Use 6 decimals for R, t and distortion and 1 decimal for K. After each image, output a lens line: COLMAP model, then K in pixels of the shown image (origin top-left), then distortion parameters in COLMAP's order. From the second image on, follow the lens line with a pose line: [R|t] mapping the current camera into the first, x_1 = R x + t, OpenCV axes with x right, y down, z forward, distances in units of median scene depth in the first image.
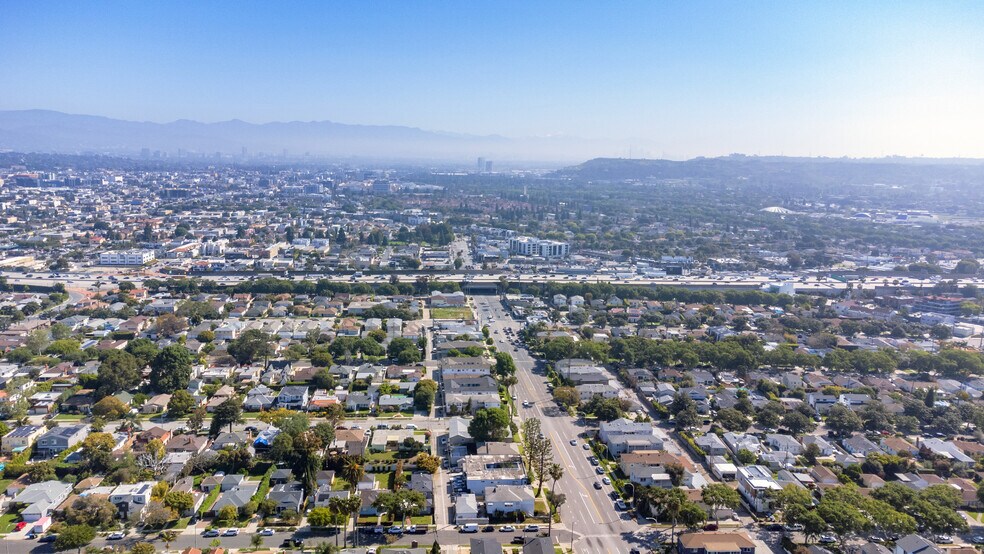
lens RADIAL K [[726.8, 0, 492.0], [0, 726.8, 277.0], [0, 0, 1]] dist [0.057030, 0.000445]
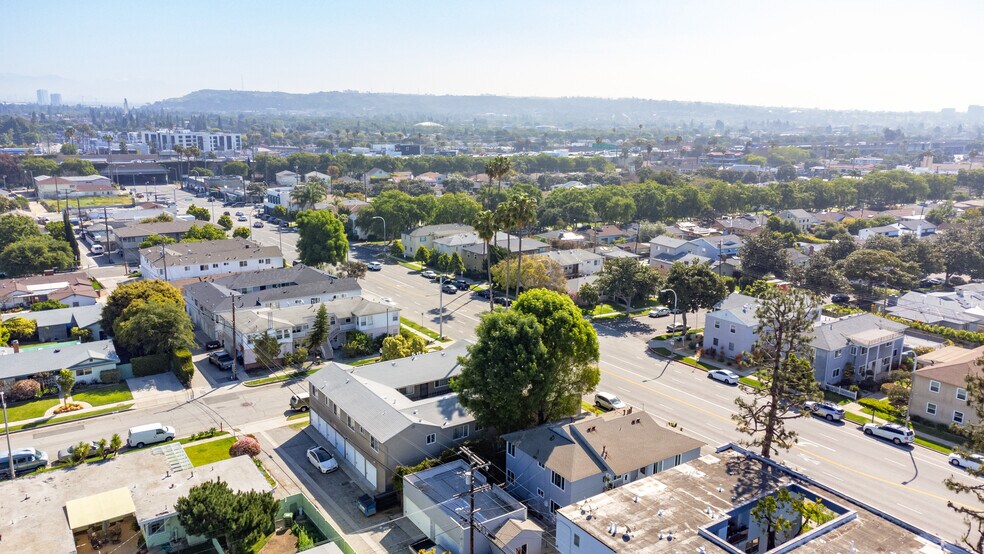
lens RADIAL K [[726.8, 0, 492.0], [0, 726.8, 277.0], [0, 0, 1]] dist [0.057030, 0.000445]
pose [[0.866955, -0.121132, 0.483442, -0.117259], [0.087138, 0.991914, 0.092270, 0.127127], [-0.490710, -0.037867, 0.870500, 0.666882]]
